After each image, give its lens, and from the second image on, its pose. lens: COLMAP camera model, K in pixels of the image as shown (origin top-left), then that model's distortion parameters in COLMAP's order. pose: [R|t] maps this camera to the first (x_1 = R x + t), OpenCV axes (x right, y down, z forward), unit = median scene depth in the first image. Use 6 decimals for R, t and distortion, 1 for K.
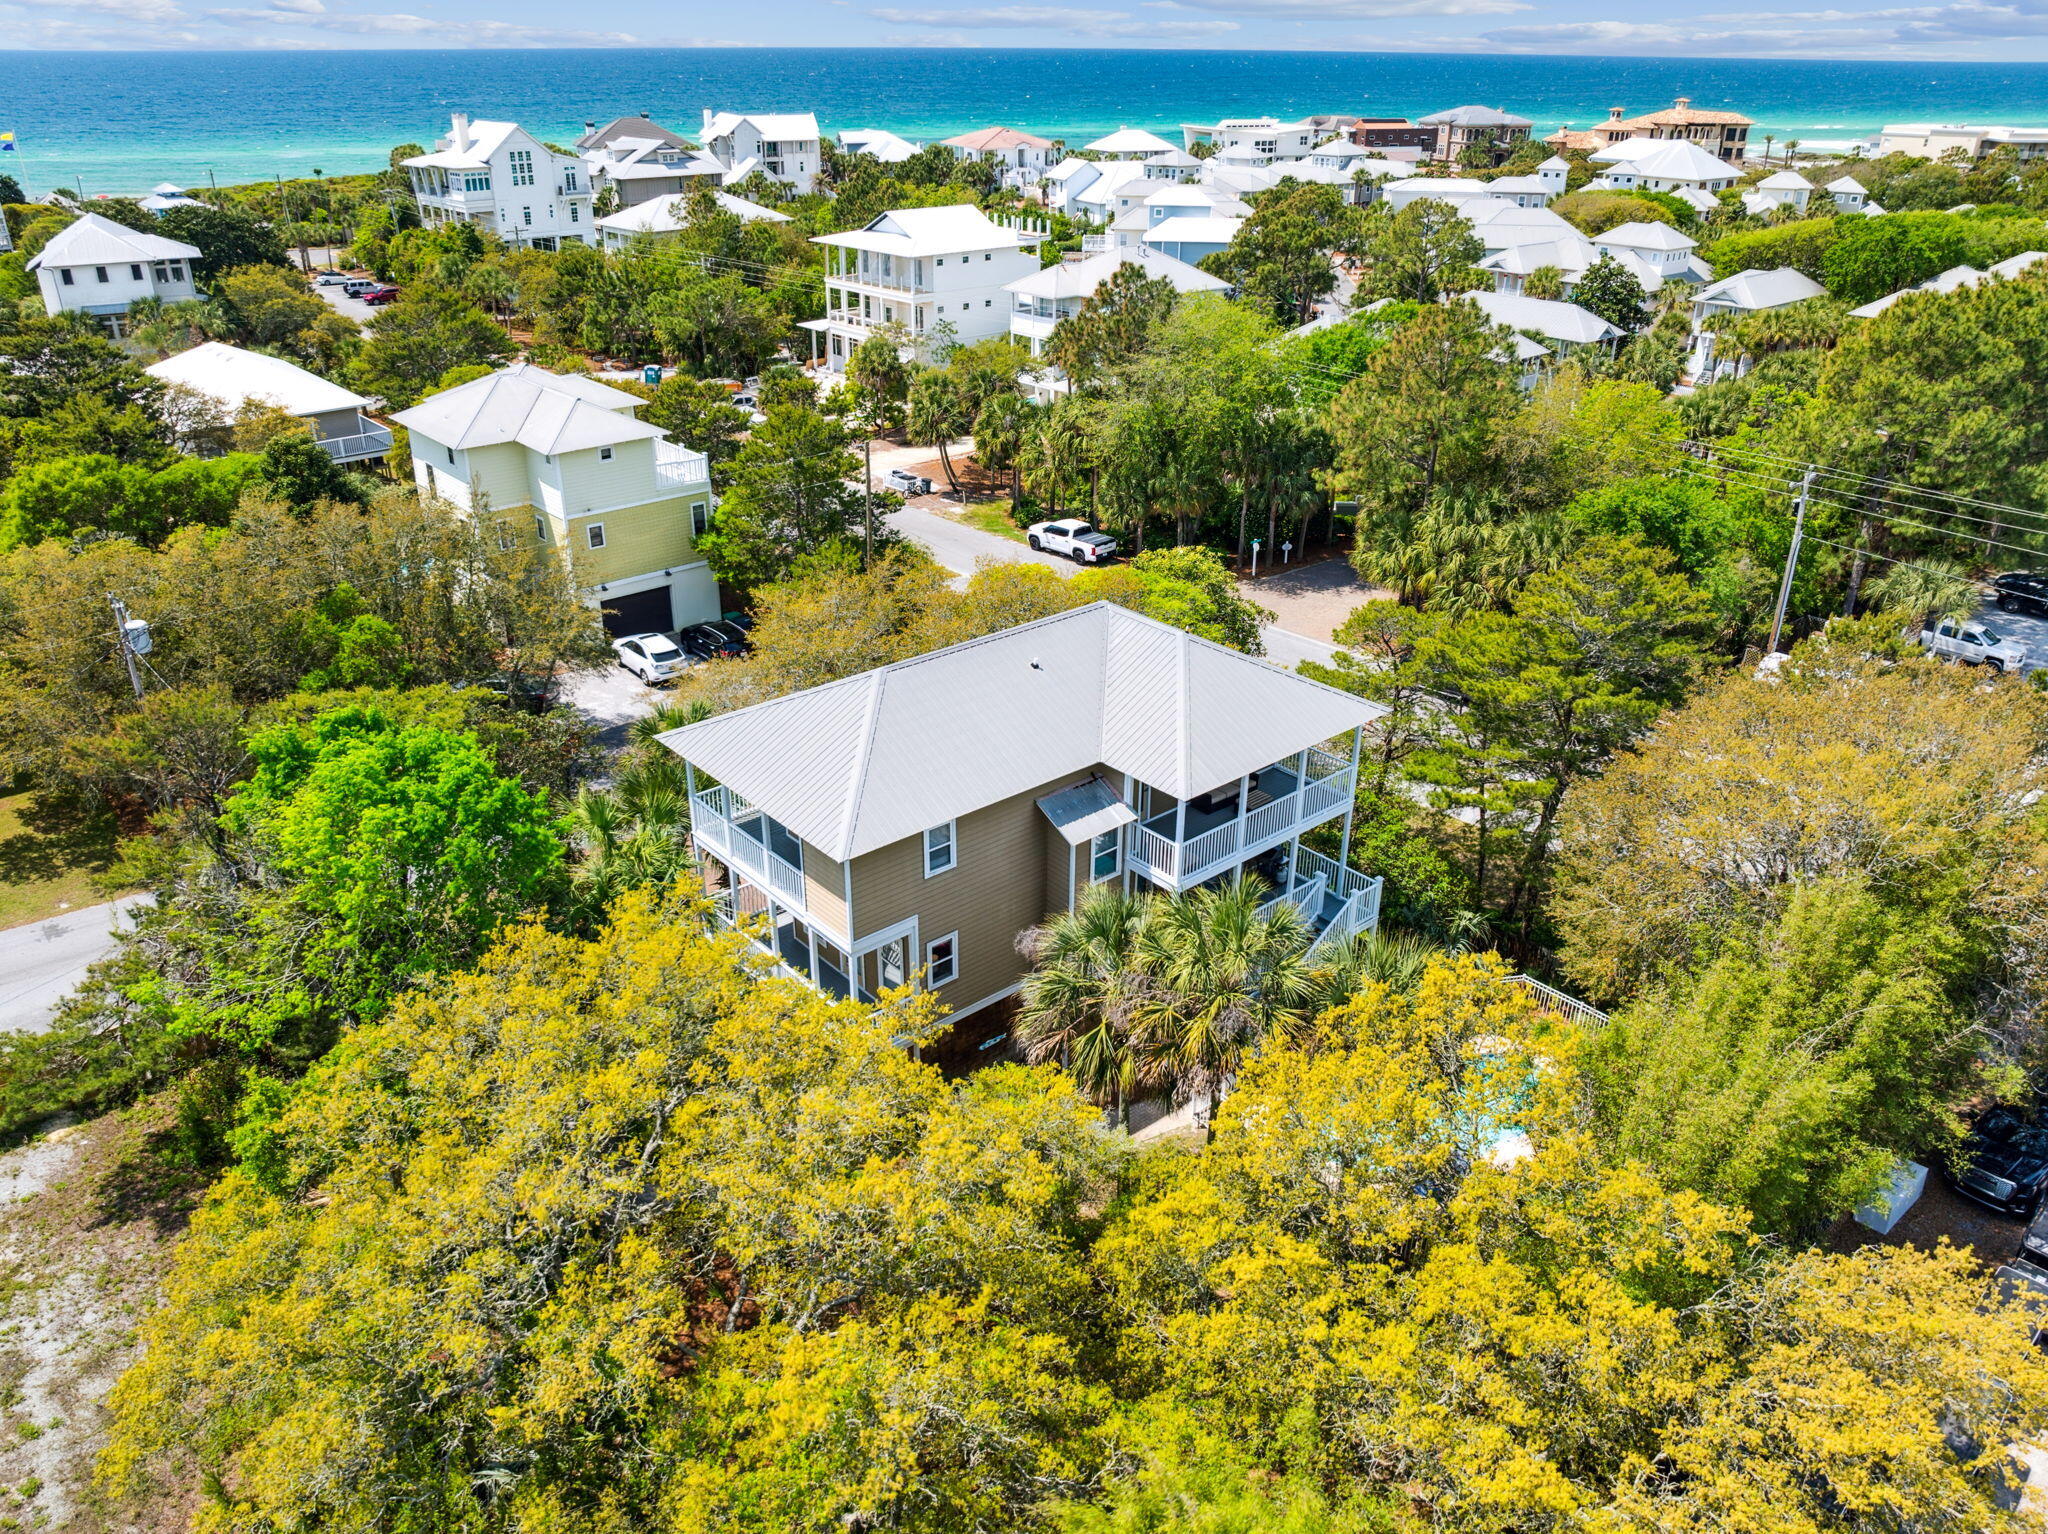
lens RADIAL K [[1472.0, 0, 1024.0], [0, 1472.0, 767.0], [0, 0, 1]] dist [-0.028495, -0.005667]
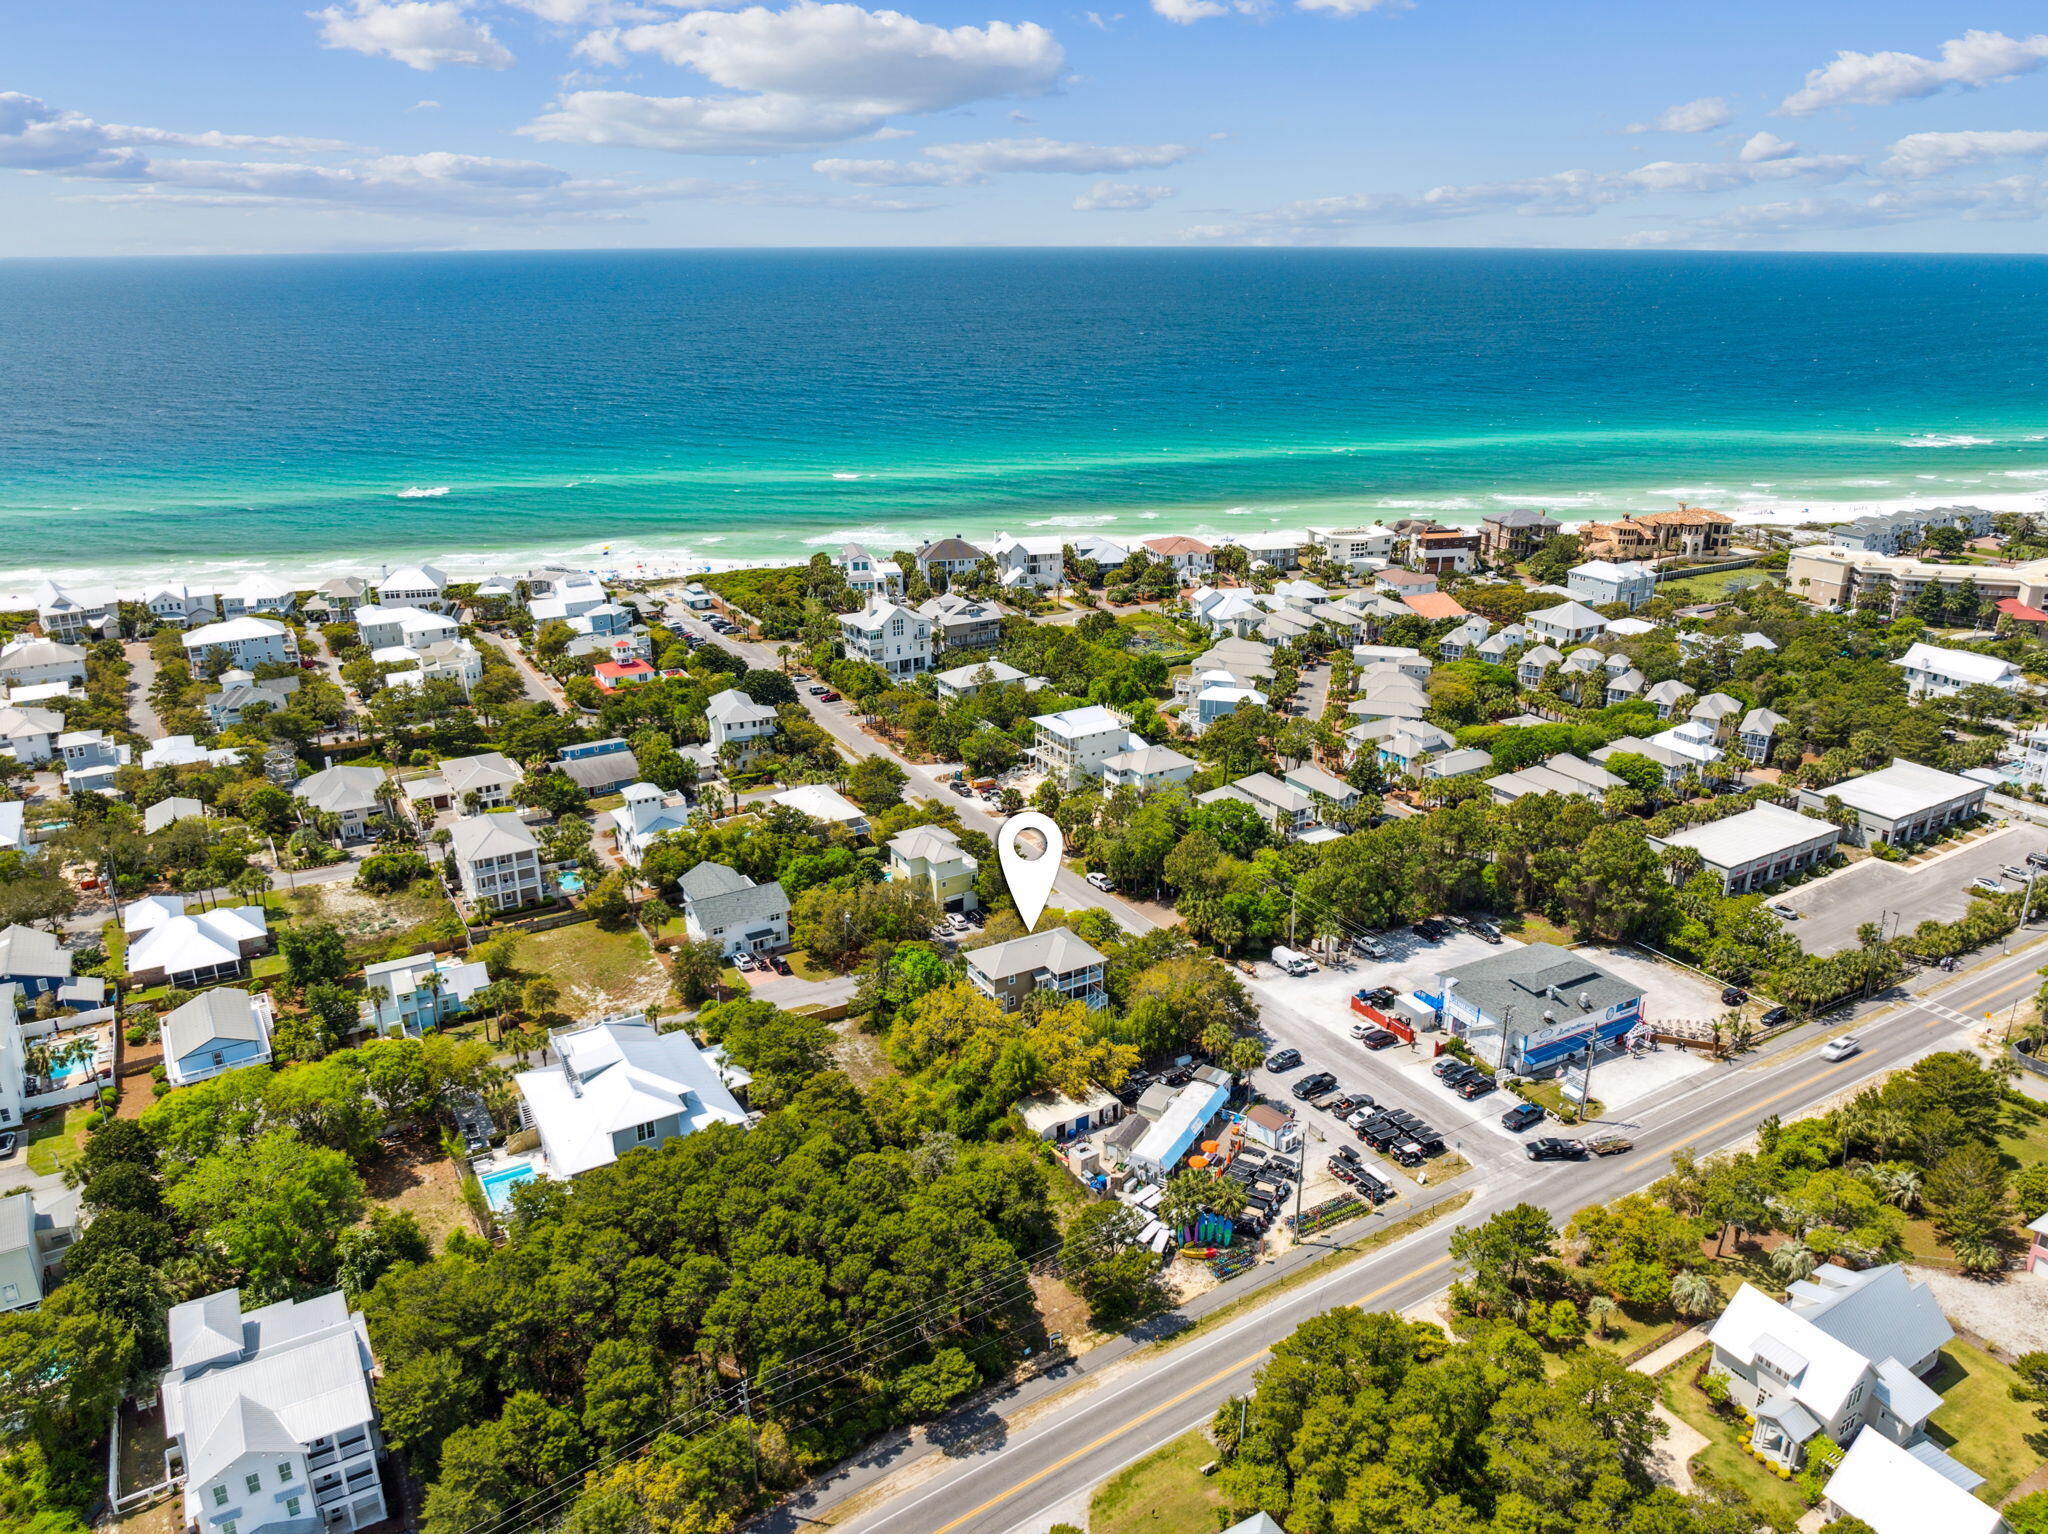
lens RADIAL K [[1472.0, 0, 1024.0], [0, 1472.0, 767.0], [0, 0, 1]] dist [-0.028495, -0.005667]
pose [[0.982932, 0.056645, -0.175034, 0.416325], [-0.075128, 0.992062, -0.100836, -0.083633], [0.167932, 0.112265, 0.979385, -2.056942]]
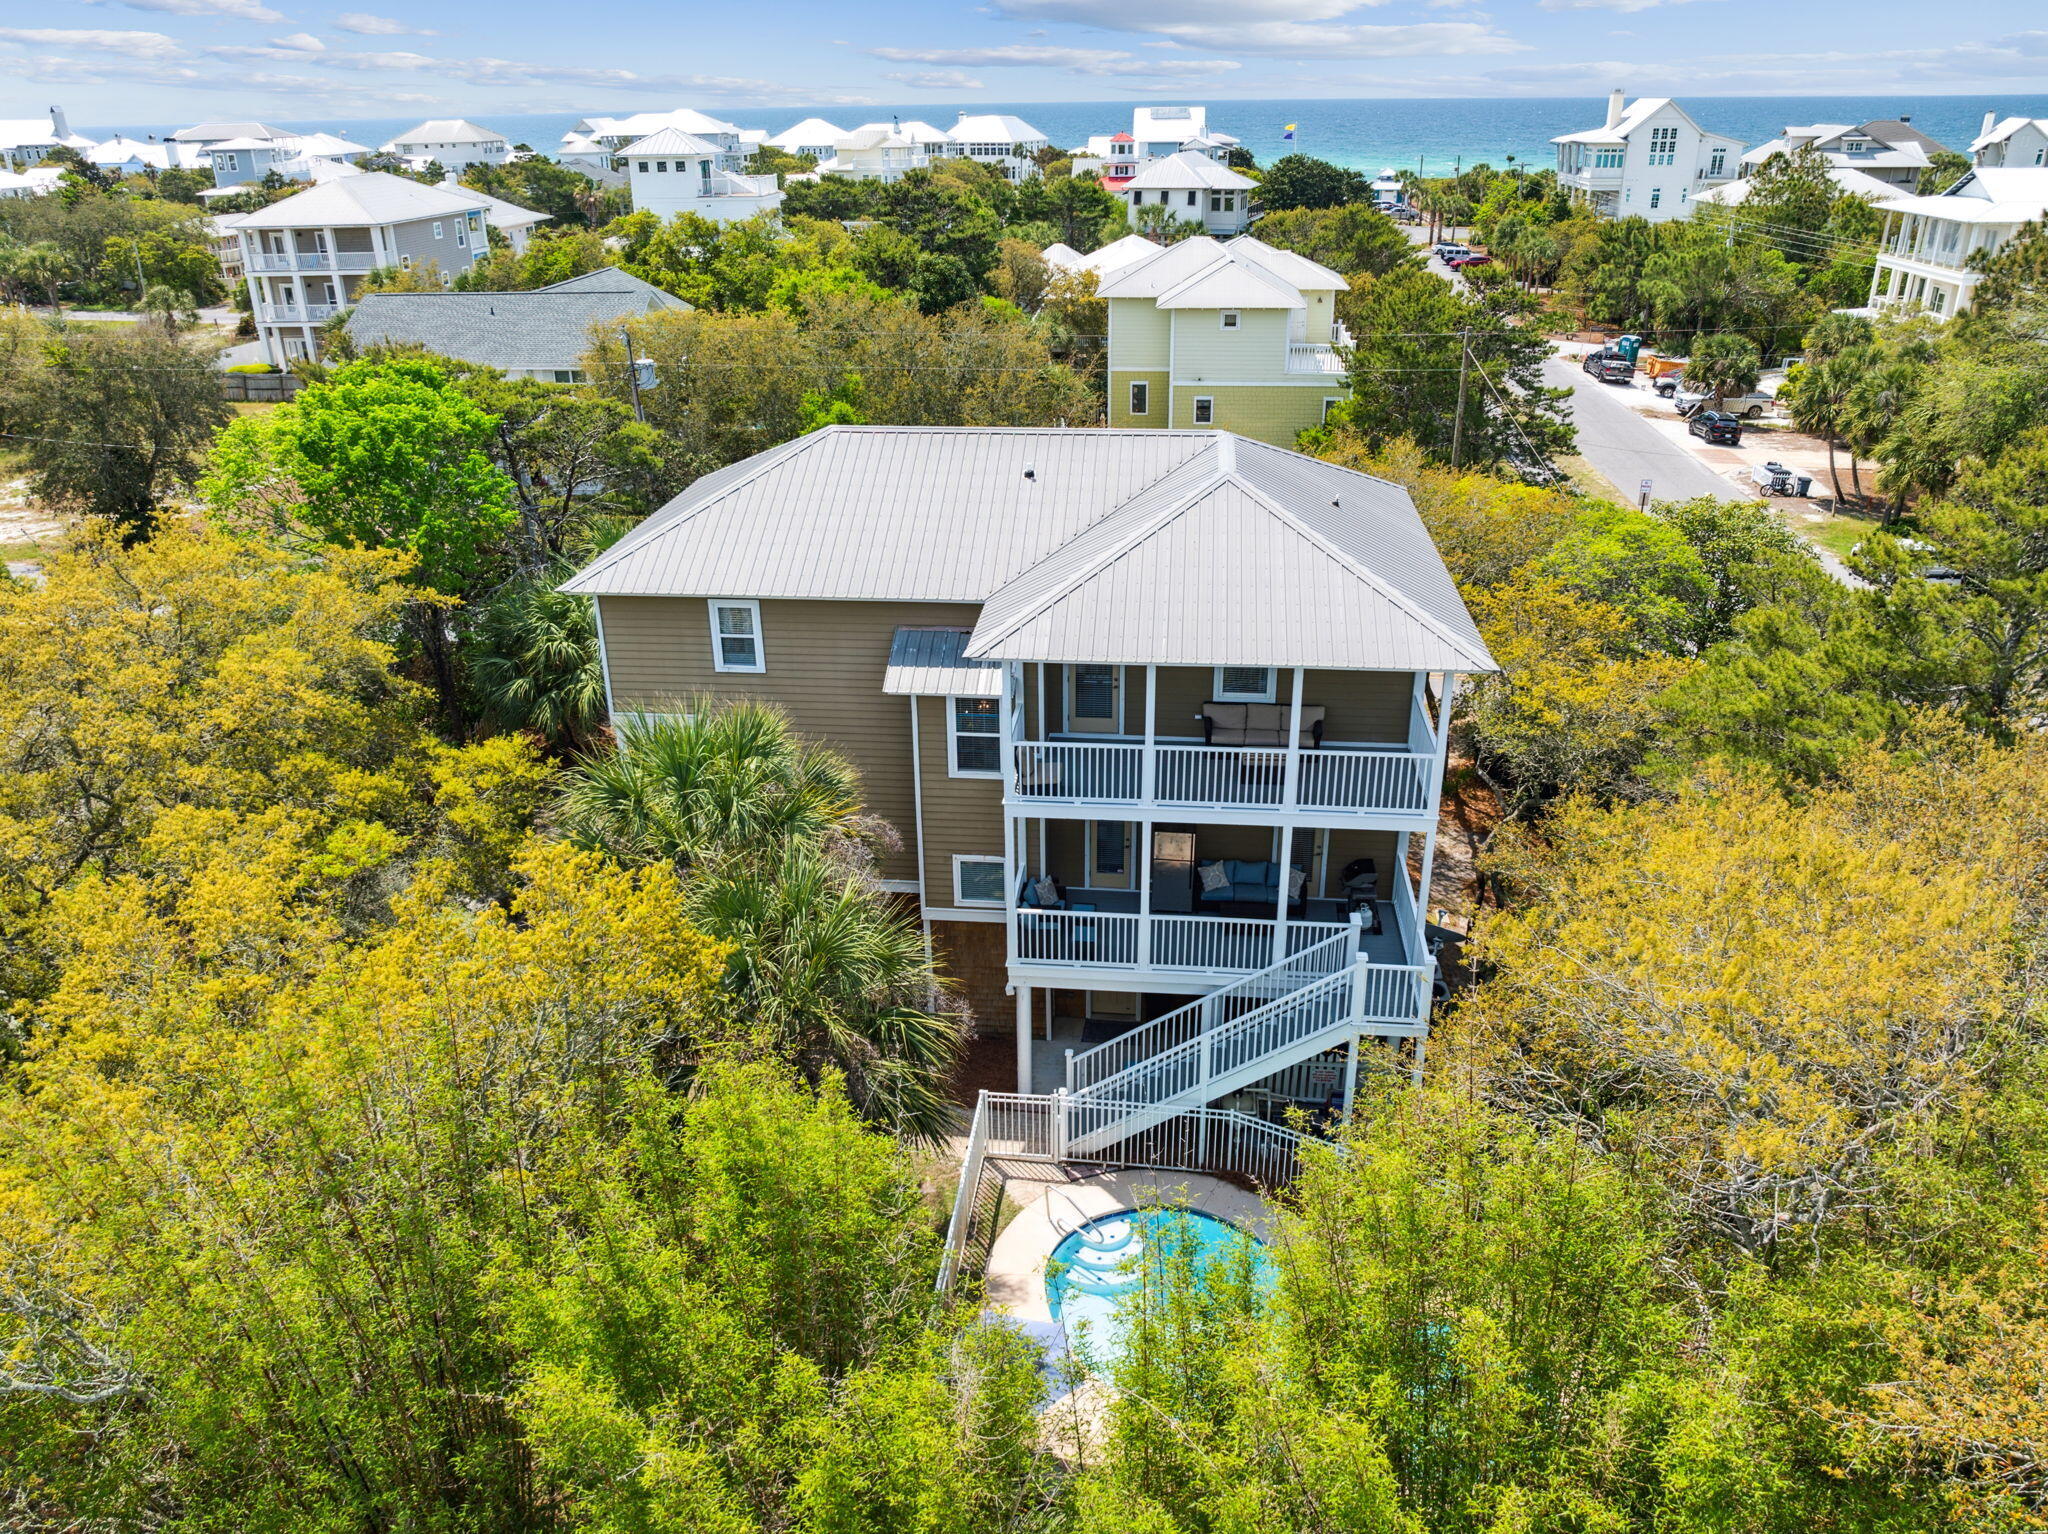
lens RADIAL K [[1472.0, 0, 1024.0], [0, 1472.0, 767.0], [0, 0, 1]] dist [-0.028495, -0.005667]
pose [[0.679895, 0.291847, -0.672731, 0.269037], [-0.310978, 0.945564, 0.095919, -0.000678], [0.664105, 0.143990, 0.733643, 0.251311]]
